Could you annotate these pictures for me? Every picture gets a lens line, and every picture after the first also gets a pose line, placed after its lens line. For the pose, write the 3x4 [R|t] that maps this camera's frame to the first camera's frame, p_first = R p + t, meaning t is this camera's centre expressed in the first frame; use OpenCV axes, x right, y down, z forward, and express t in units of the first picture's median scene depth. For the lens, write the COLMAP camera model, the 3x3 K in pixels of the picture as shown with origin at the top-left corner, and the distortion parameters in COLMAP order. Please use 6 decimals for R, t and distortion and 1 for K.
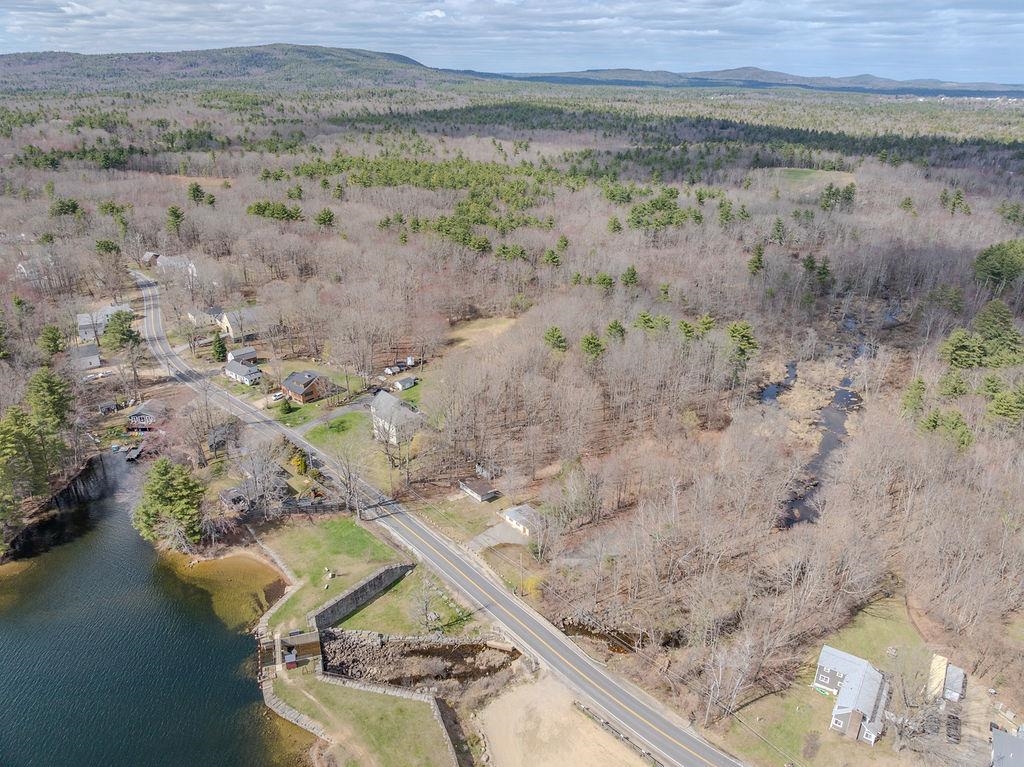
lens RADIAL K [[717.4, 0, 512.0], [0, 717.4, 383.5], [0, 0, 1]] dist [-0.031129, 0.003630]
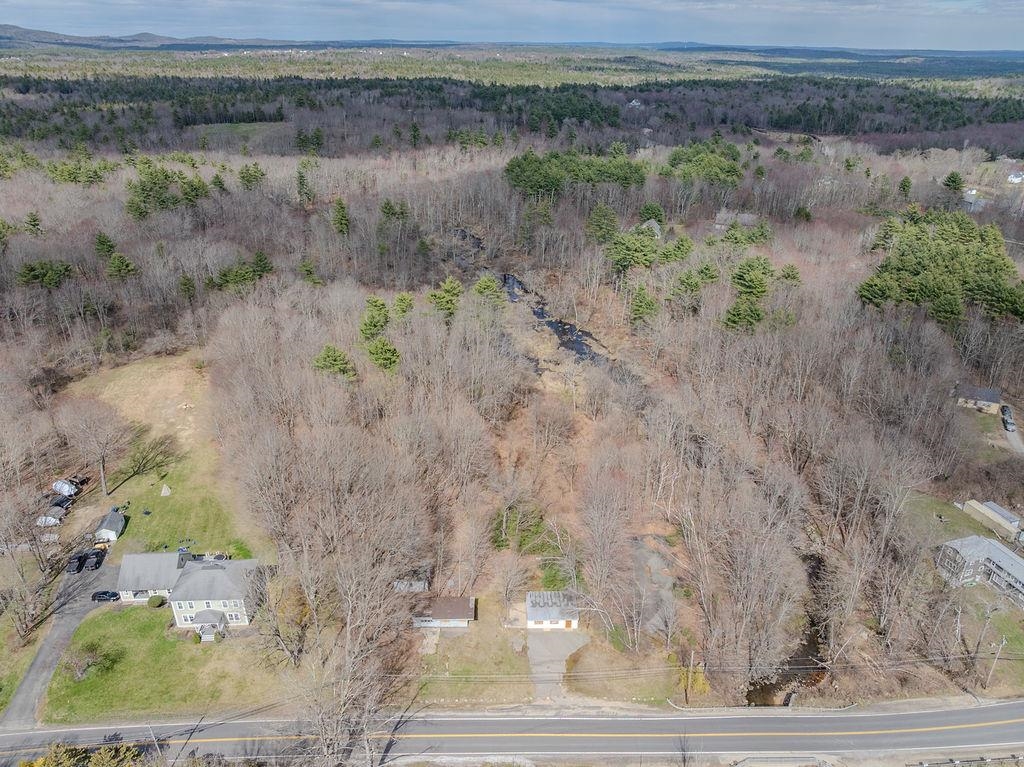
lens RADIAL K [[717.4, 0, 512.0], [0, 717.4, 383.5], [0, 0, 1]] dist [-0.031129, 0.003630]
pose [[0.636023, -0.336420, 0.694475, -0.489732], [0.302873, 0.936578, 0.176320, -0.176276], [-0.709748, 0.098194, 0.697578, 0.629159]]
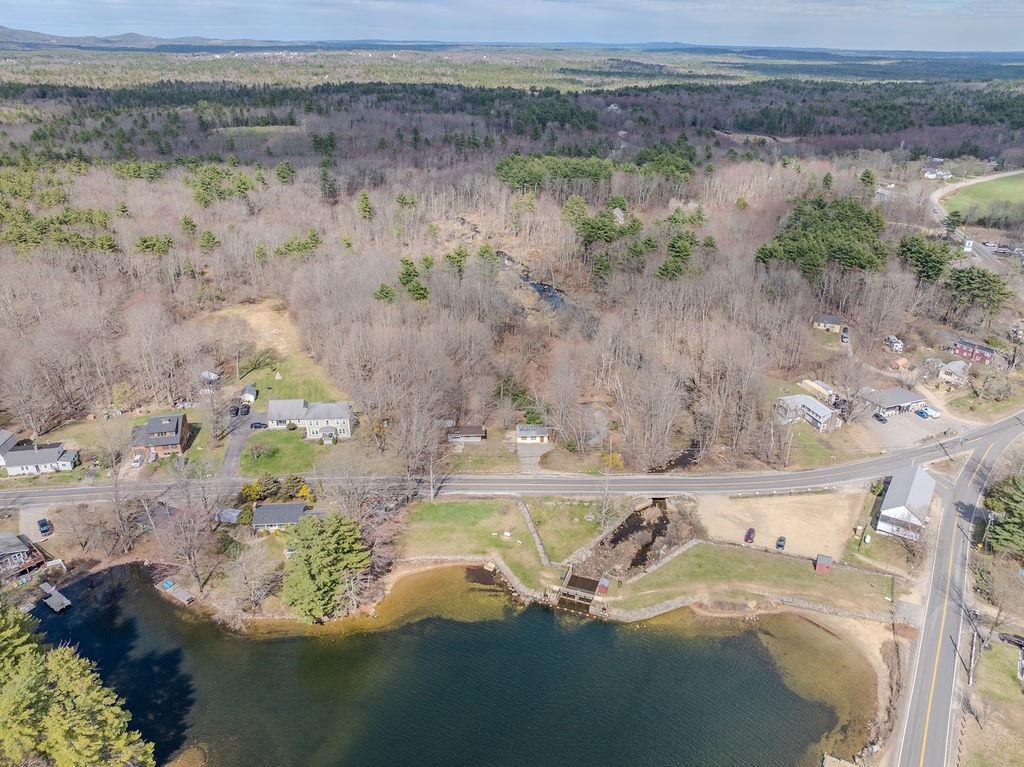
lens RADIAL K [[717.4, 0, 512.0], [0, 717.4, 383.5], [0, 0, 1]] dist [-0.031129, 0.003630]
pose [[0.622311, -0.340338, 0.704911, -0.920923], [0.305659, 0.934694, 0.181437, -0.117465], [-0.720626, 0.102552, 0.685698, 0.287221]]
